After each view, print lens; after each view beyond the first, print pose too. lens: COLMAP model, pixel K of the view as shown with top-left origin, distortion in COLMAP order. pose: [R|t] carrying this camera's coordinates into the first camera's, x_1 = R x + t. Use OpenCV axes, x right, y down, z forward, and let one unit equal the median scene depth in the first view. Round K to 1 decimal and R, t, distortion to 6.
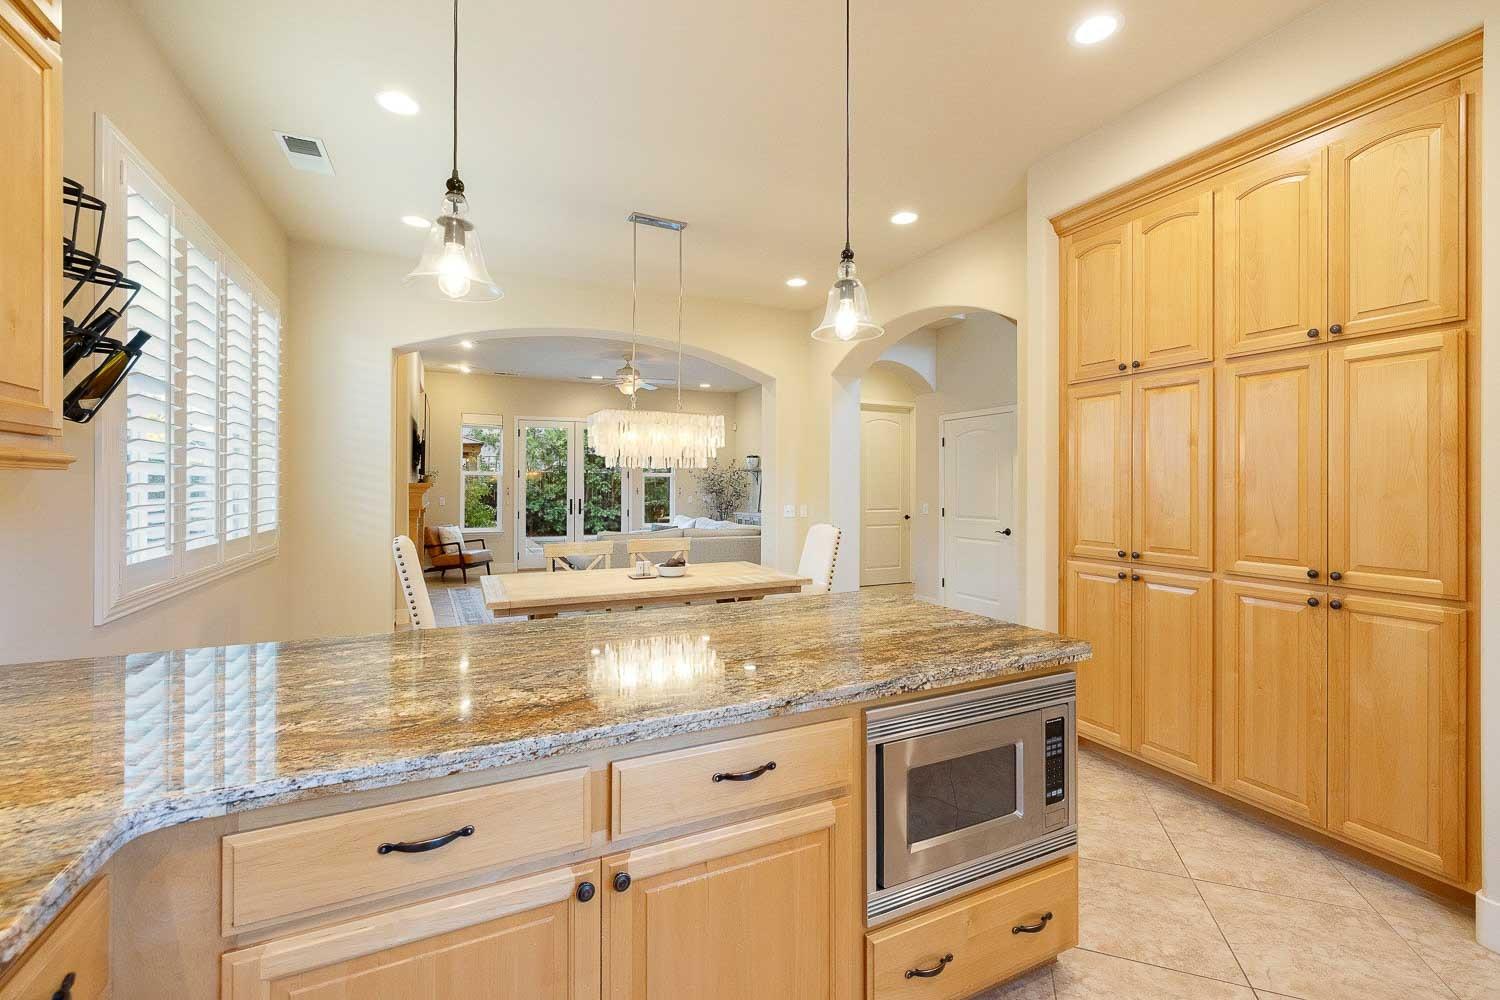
lens RADIAL K [[626.6, 0, 746.5], [0, 626.6, 502.2], [0, 0, 1]] dist [-0.003996, 0.001171]
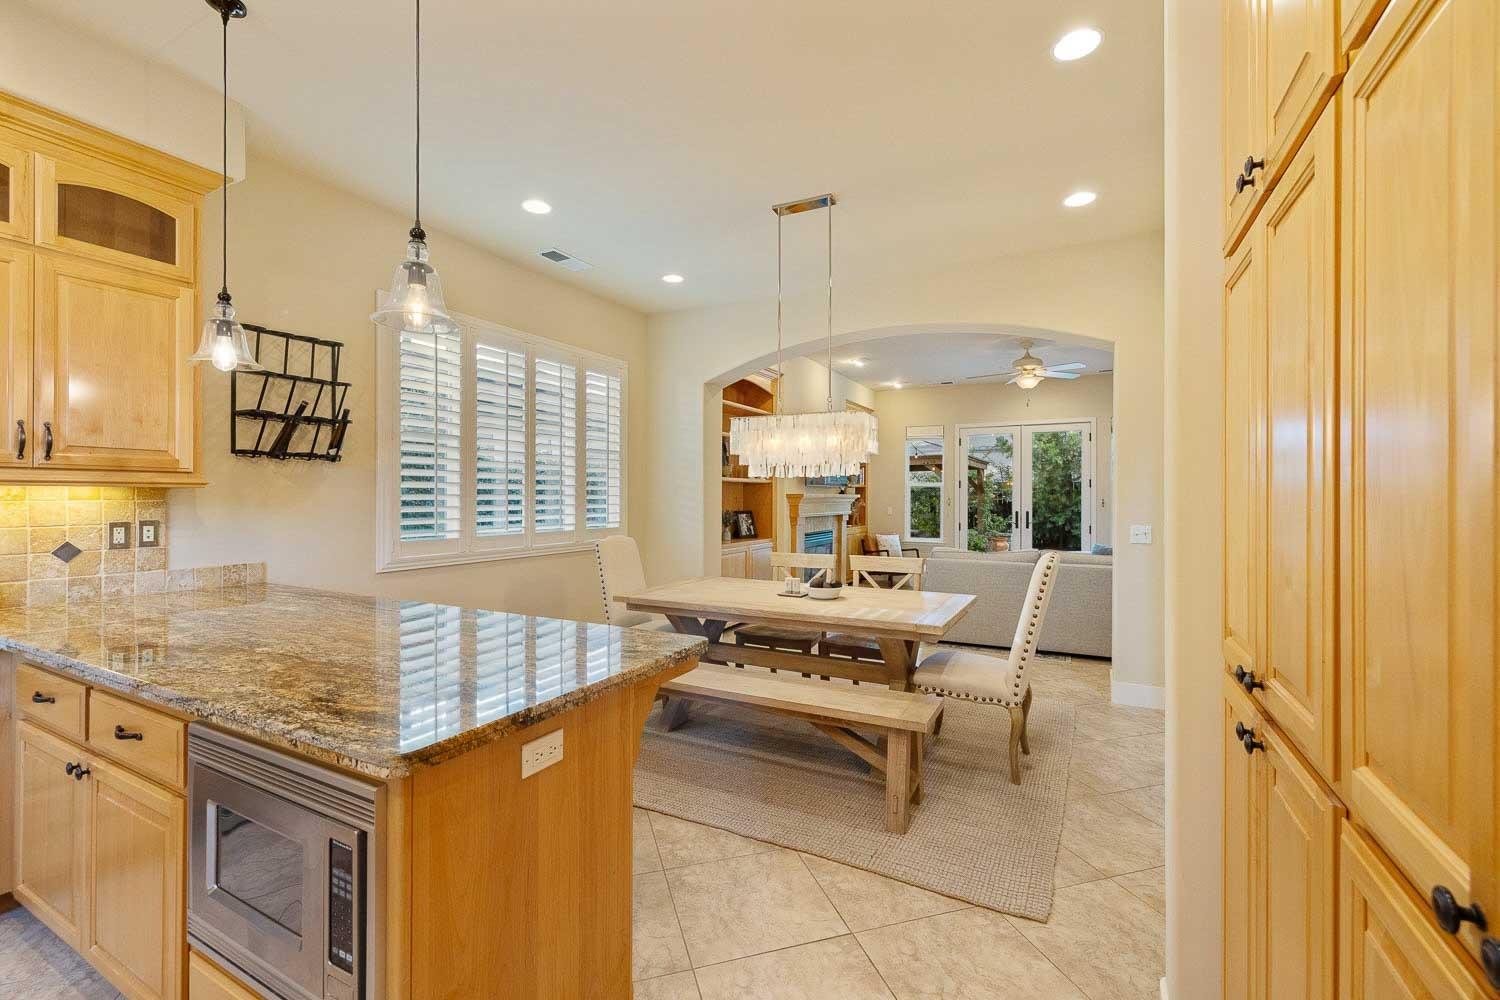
lens RADIAL K [[626.6, 0, 756.3], [0, 626.6, 495.9], [0, 0, 1]] dist [-0.003996, 0.001171]
pose [[0.606345, -0.004981, -0.795186, 0.259566], [-0.016756, 0.999678, -0.019039, -0.003386], [0.795025, 0.024868, 0.606066, 0.194576]]
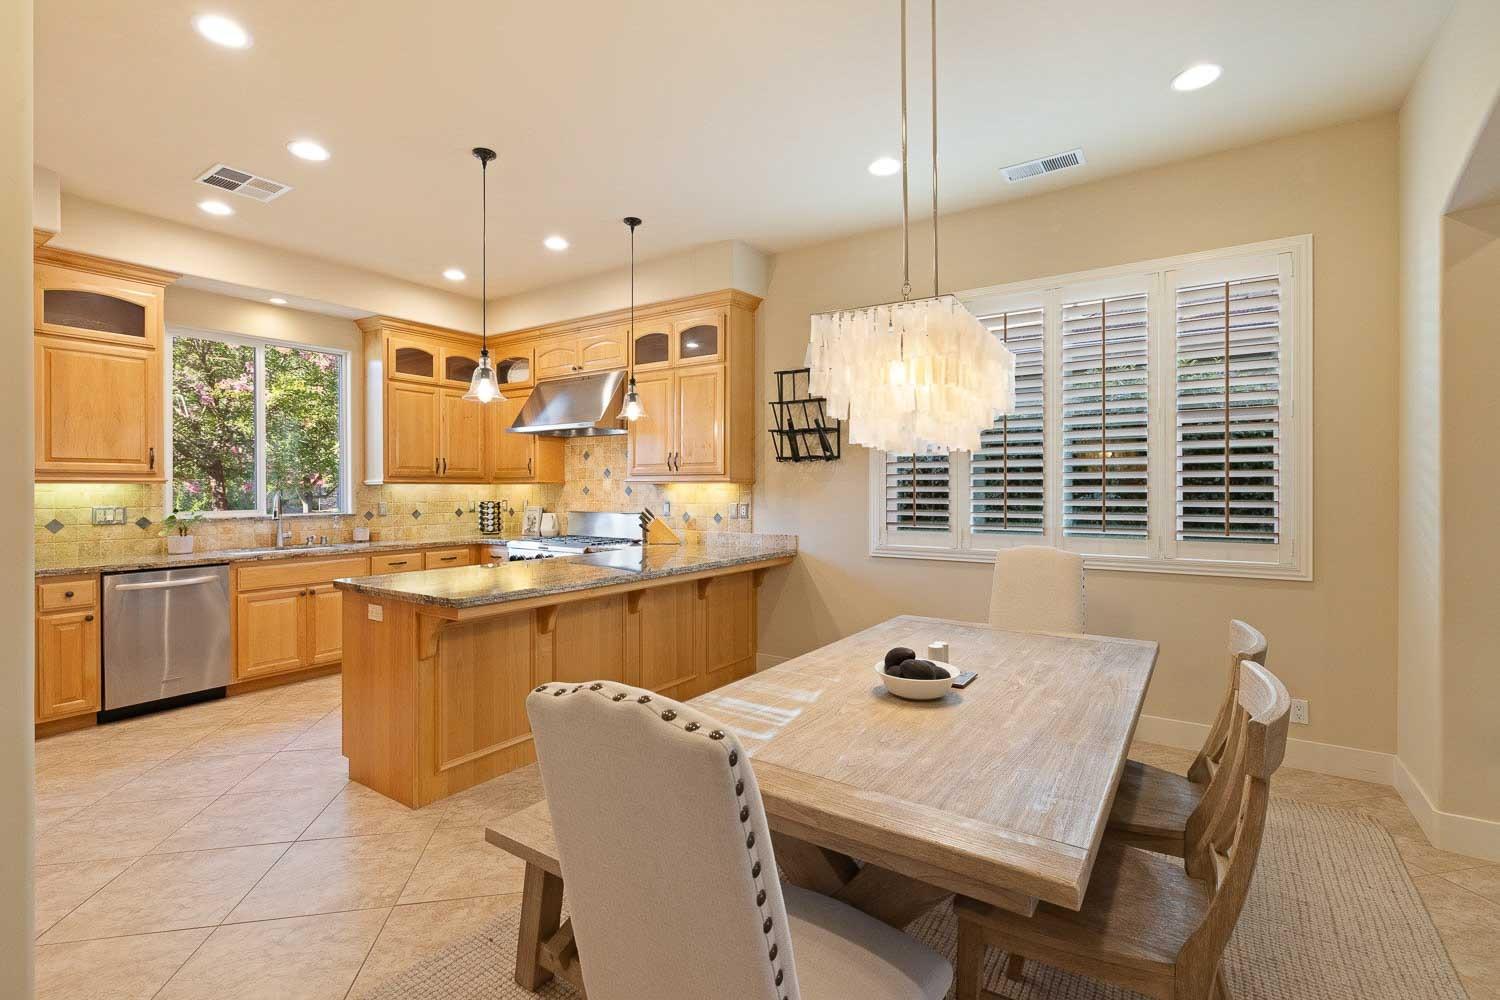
lens RADIAL K [[681.3, 0, 736.9], [0, 681.3, 488.3], [0, 0, 1]] dist [0.008977, 0.000482]
pose [[-0.867342, -0.002296, -0.497707, 0.112084], [-0.013680, 0.999722, 0.019228, -0.016092], [0.497524, 0.023486, -0.867132, 0.666453]]
